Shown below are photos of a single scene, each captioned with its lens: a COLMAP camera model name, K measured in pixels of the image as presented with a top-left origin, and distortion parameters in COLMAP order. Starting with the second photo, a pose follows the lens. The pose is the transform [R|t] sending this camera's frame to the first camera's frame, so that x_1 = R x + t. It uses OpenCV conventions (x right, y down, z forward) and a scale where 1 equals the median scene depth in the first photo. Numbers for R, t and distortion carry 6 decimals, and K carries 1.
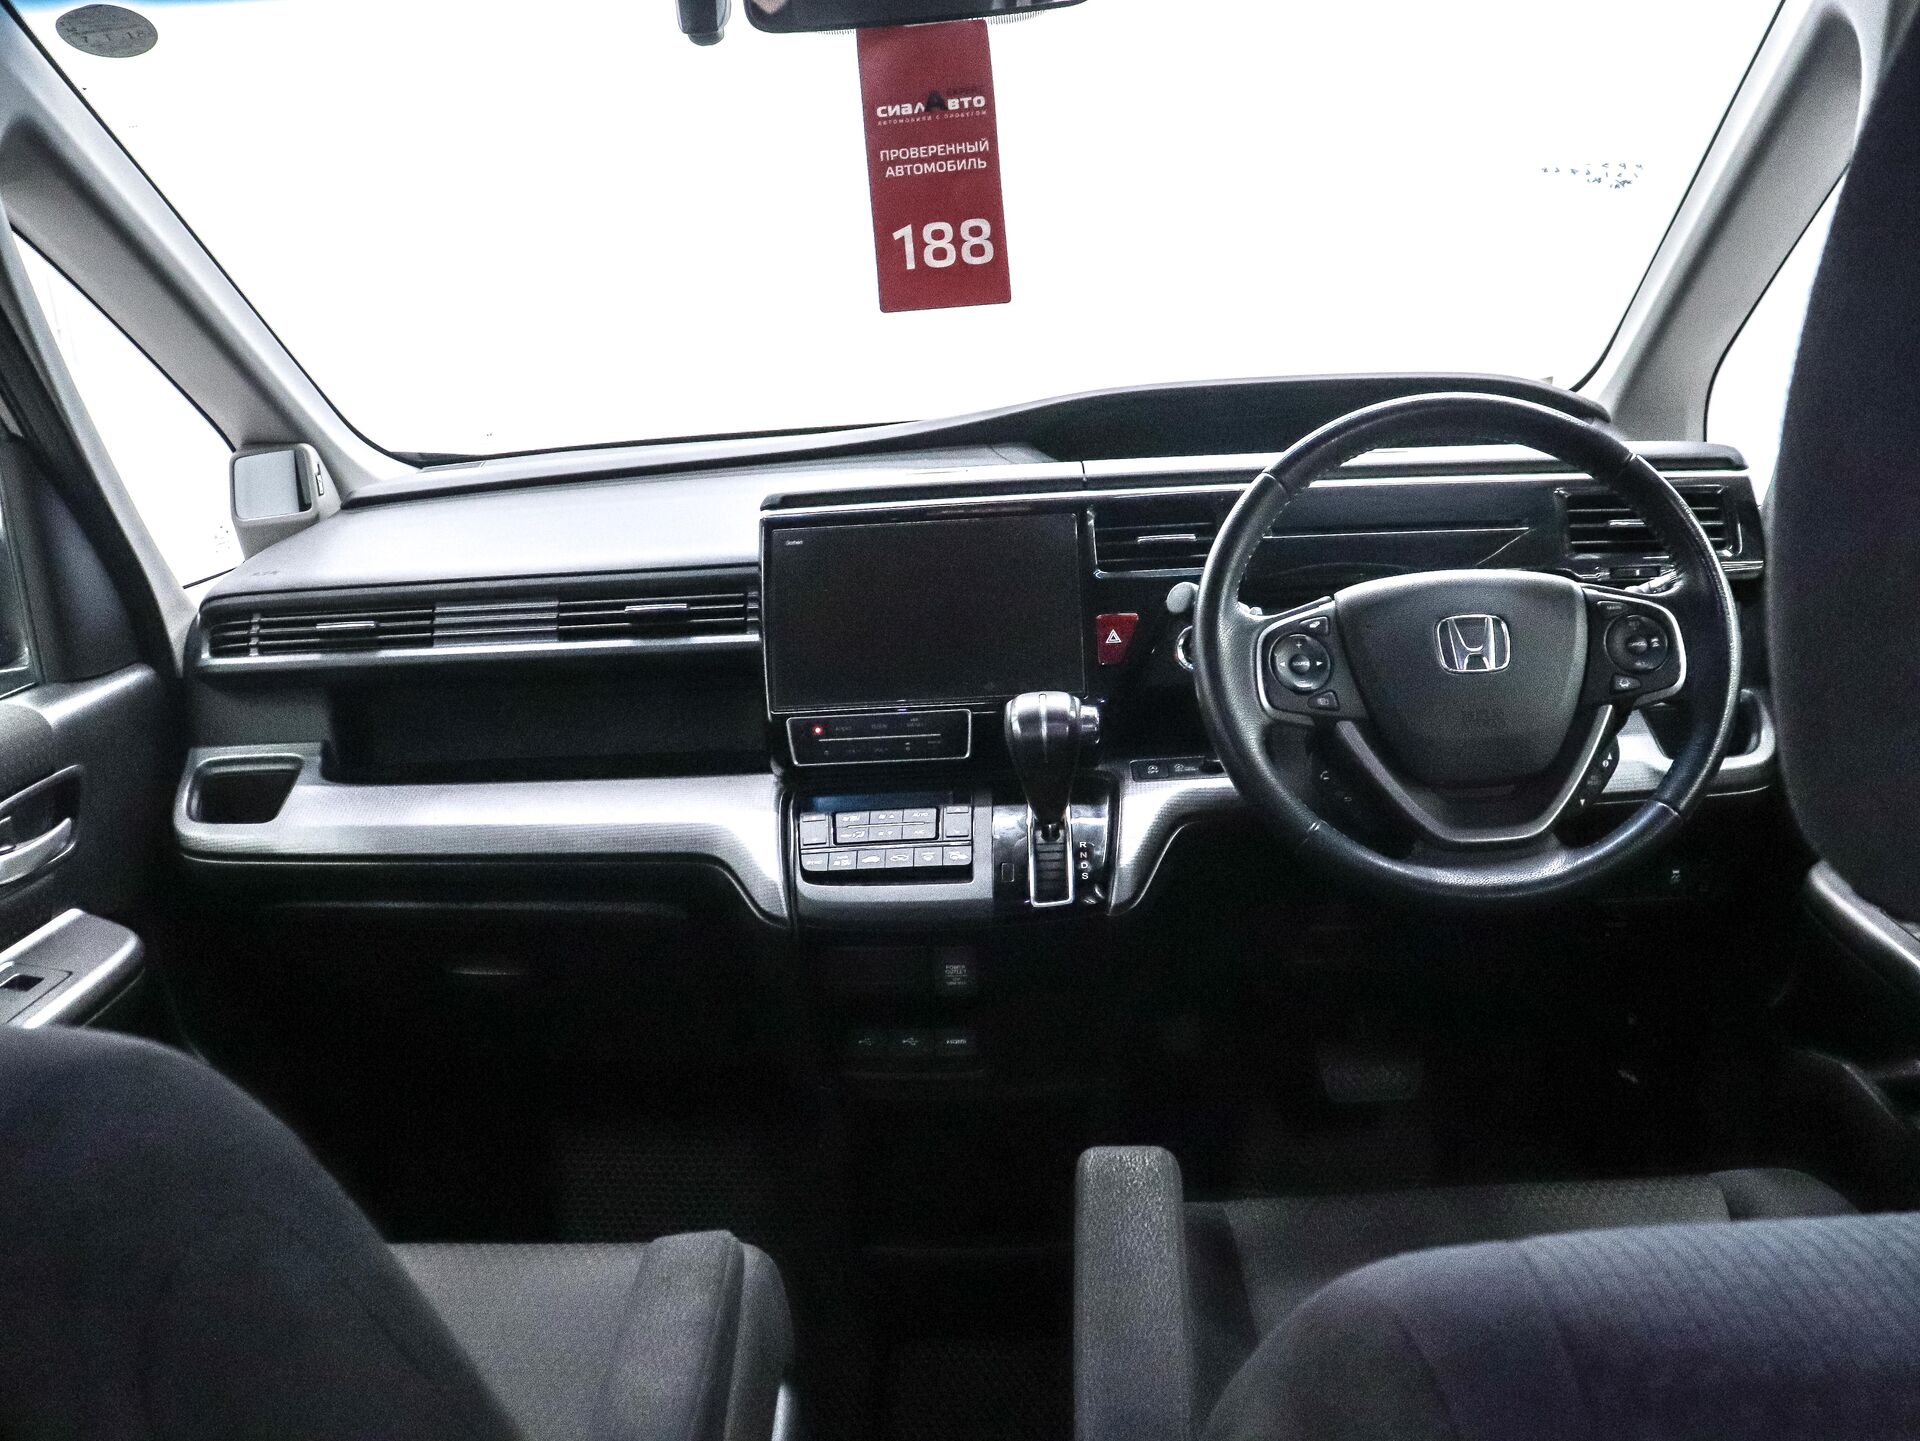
lens RADIAL K [[1785.0, 0, 960.0], [0, 1785.0, 720.5], [0, 0, 1]] dist [-0.176401, 0.166243]
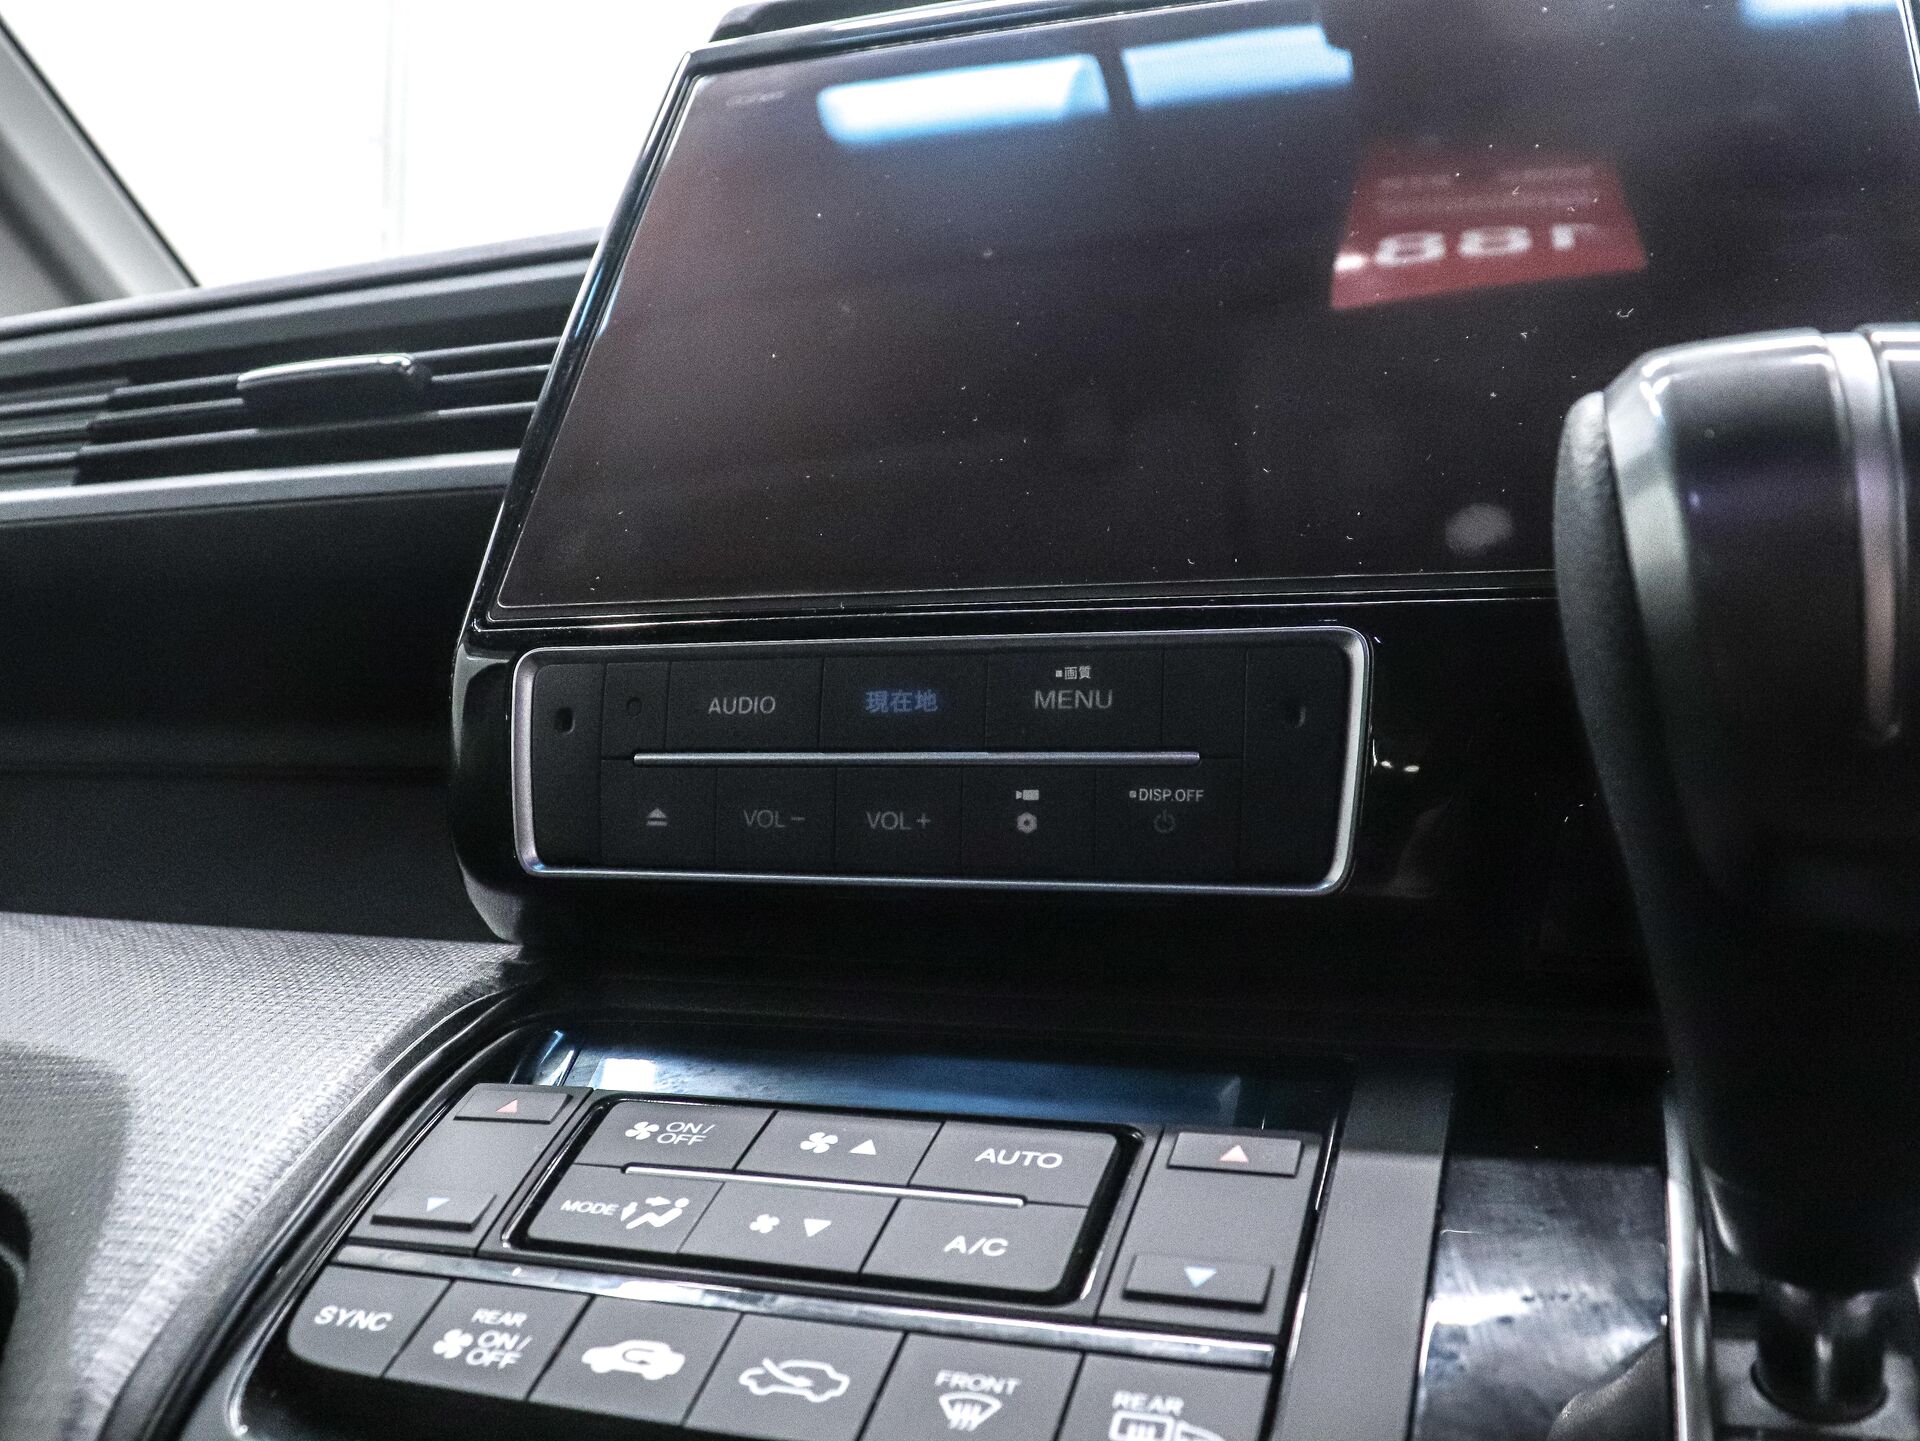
lens RADIAL K [[1734.8, 0, 960.0], [0, 1734.8, 720.5], [0, 0, 1]] dist [-0.155155, 0.004442]
pose [[0.952081, 0.057366, -0.300419, 0.021426], [-0.148664, 0.945210, -0.290649, 0.065733], [0.267285, 0.321383, 0.908445, 0.882397]]
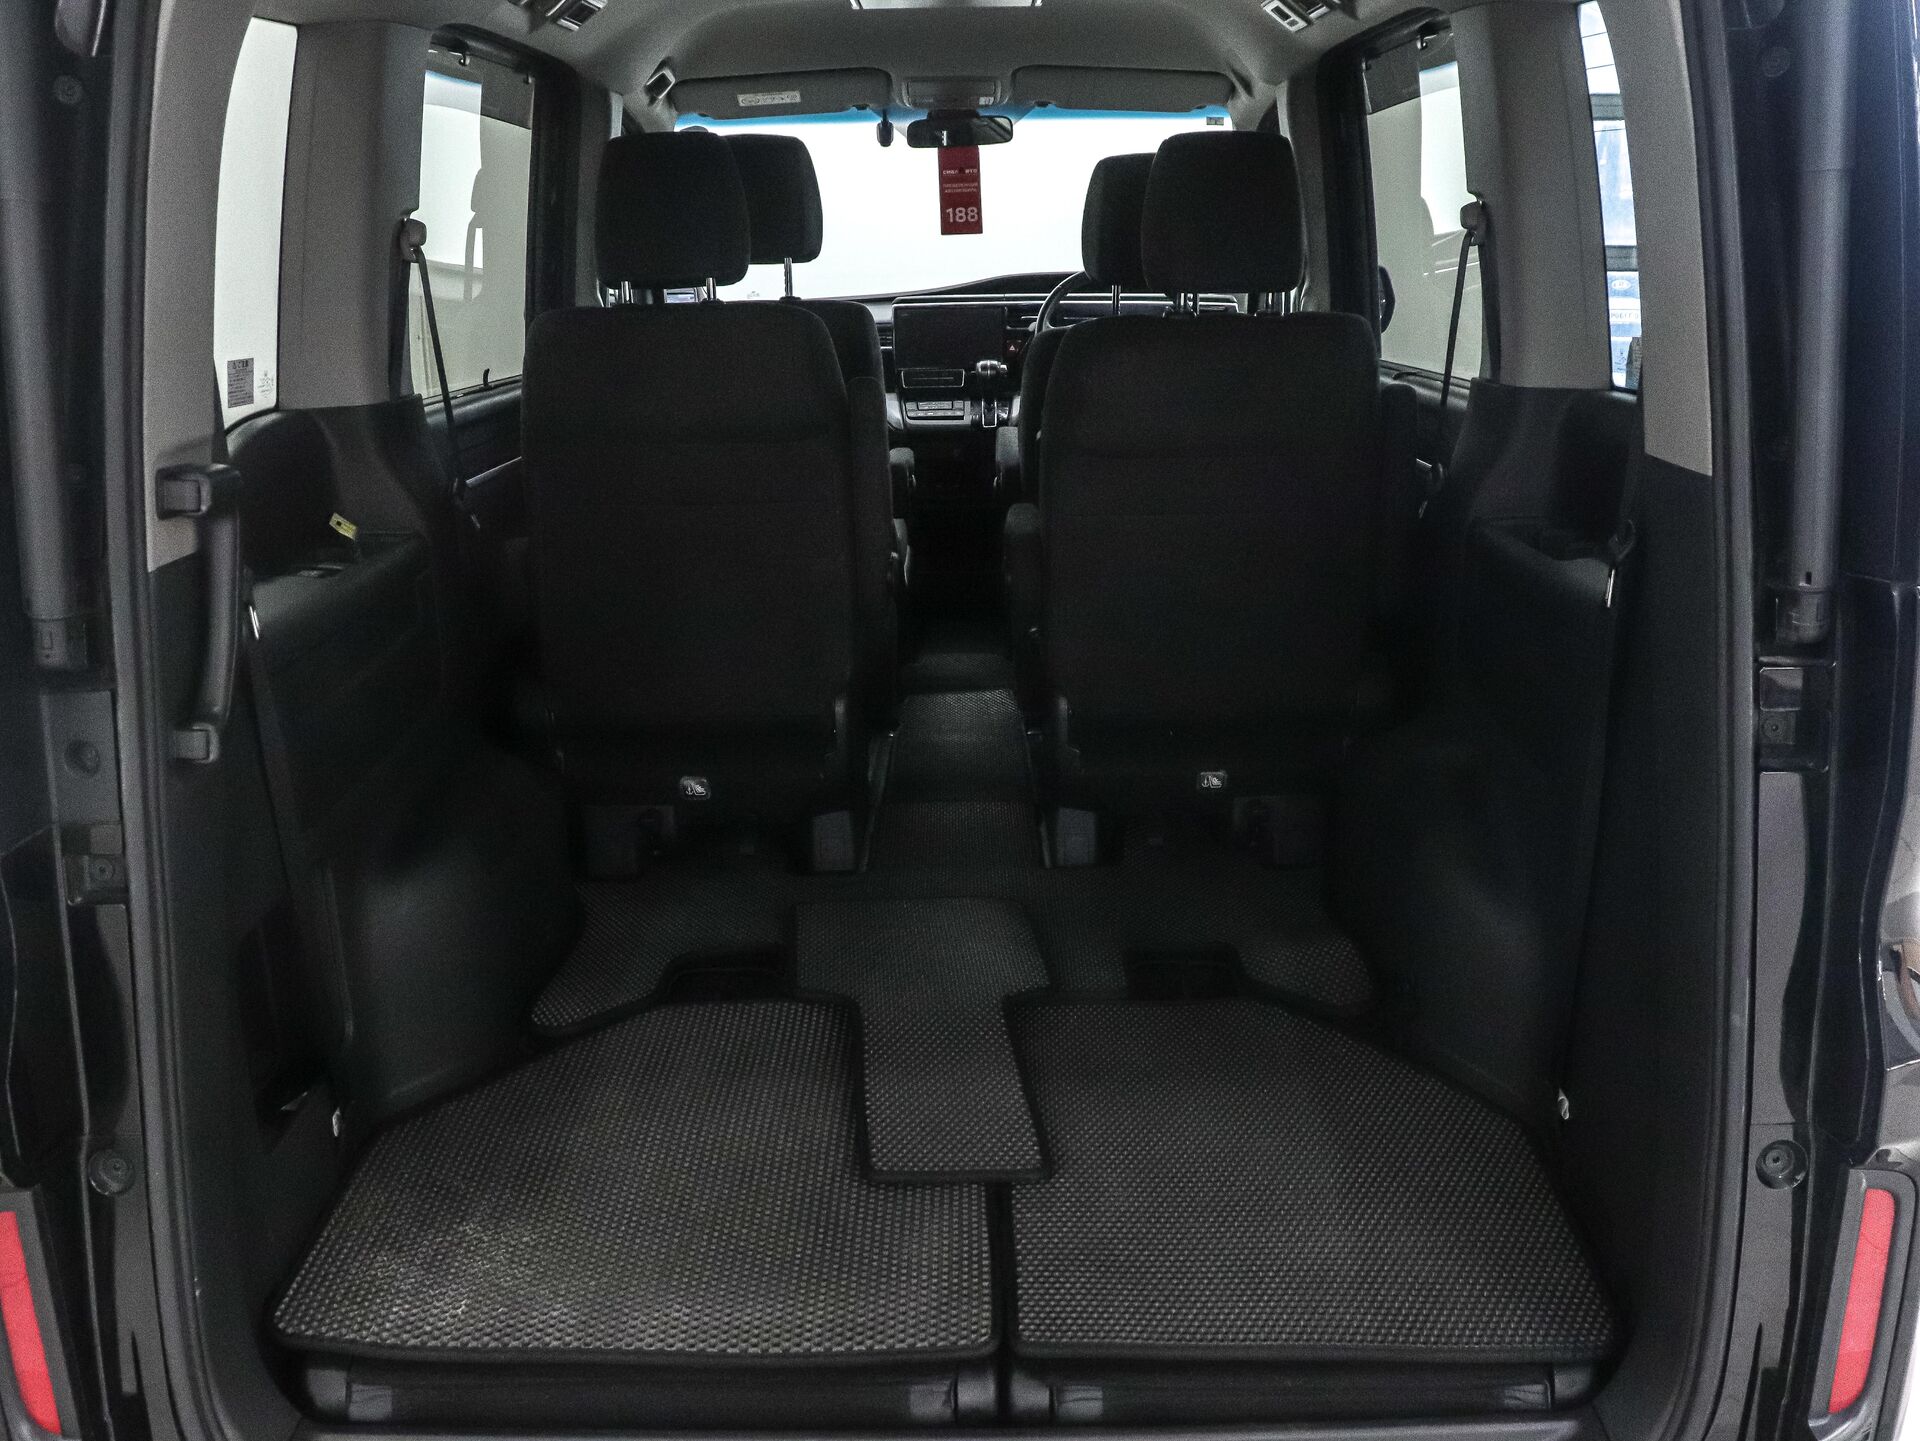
lens RADIAL K [[1785.0, 0, 960.0], [0, 1785.0, 720.5], [0, 0, 1]] dist [-0.176401, 0.166243]
pose [[0.998885, 0.031578, 0.035090, -0.092412], [-0.031019, 0.999385, -0.016377, 0.671321], [-0.035586, 0.015270, 0.999250, -2.089486]]
